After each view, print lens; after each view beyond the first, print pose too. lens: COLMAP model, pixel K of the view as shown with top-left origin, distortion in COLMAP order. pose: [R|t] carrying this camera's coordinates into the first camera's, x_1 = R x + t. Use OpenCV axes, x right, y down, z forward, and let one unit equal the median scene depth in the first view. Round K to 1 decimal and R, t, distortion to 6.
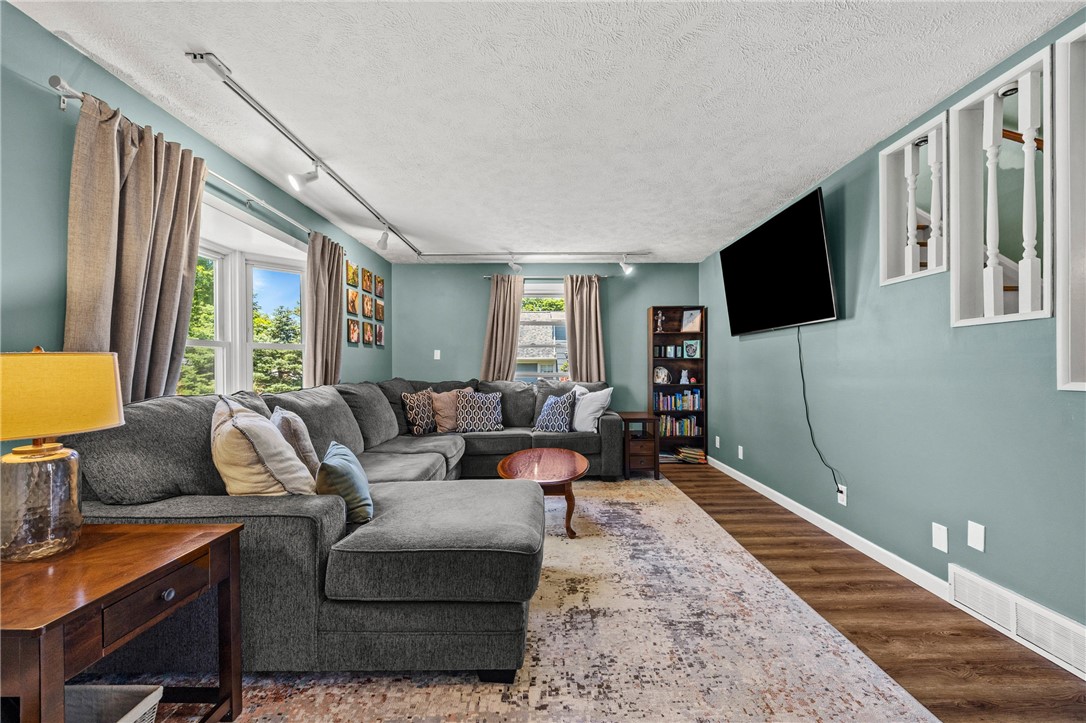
lens RADIAL K [[428.5, 0, 553.5], [0, 428.5, 367.0], [0, 0, 1]] dist [0.004347, -0.000107]
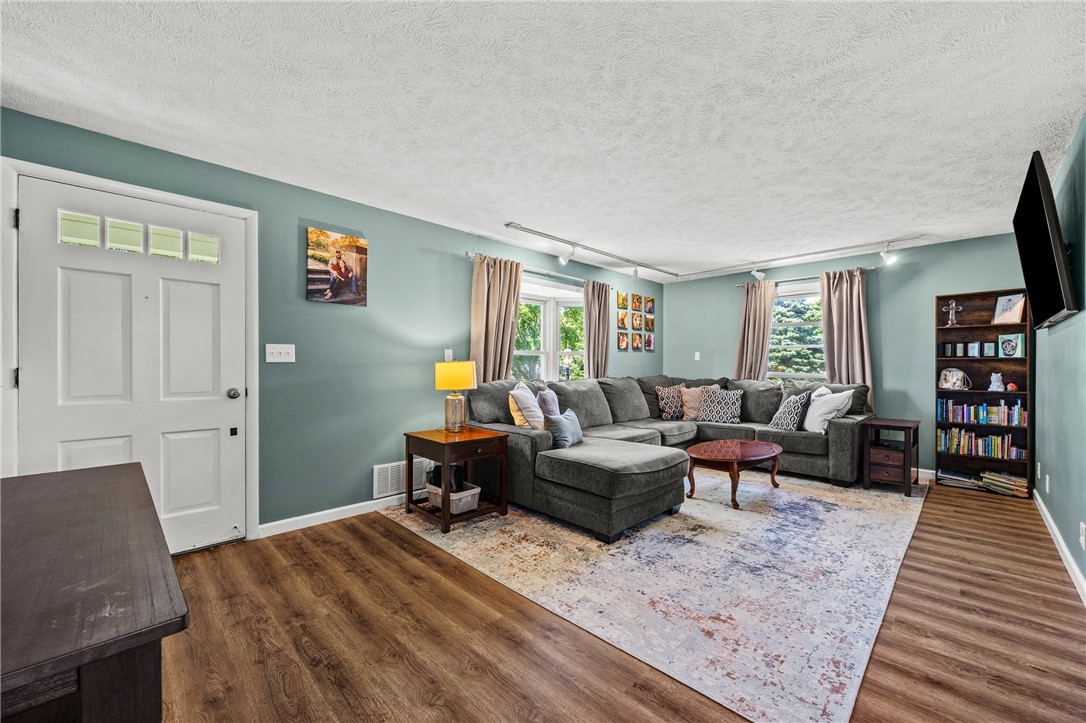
lens RADIAL K [[428.5, 0, 542.3], [0, 428.5, 364.9], [0, 0, 1]] dist [0.004347, -0.000107]
pose [[0.693743, 0.005176, -0.720204, 0.484550], [-0.006542, 0.999978, 0.000885, -0.005407], [0.720193, 0.004097, 0.693762, -0.214576]]
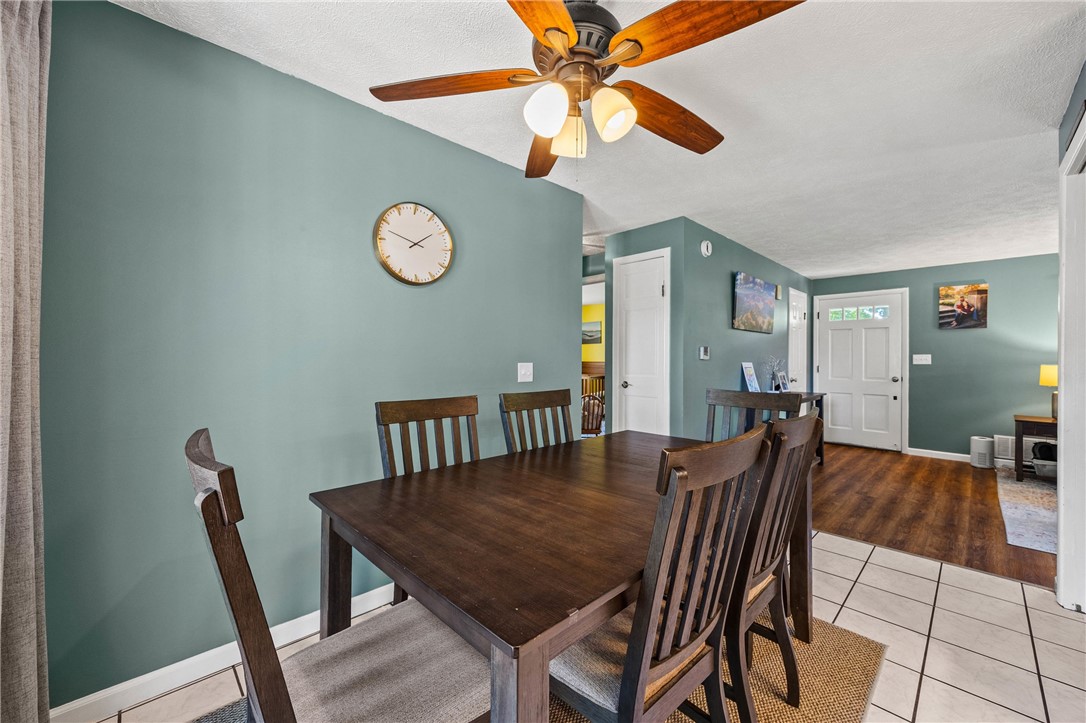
lens RADIAL K [[428.5, 0, 548.5], [0, 428.5, 358.5], [0, 0, 1]] dist [0.004347, -0.000107]
pose [[-0.730620, 0.001267, -0.682783, 1.719052], [-0.003019, 0.999983, 0.005086, -0.034250], [0.682778, 0.005777, -0.730603, 0.265025]]
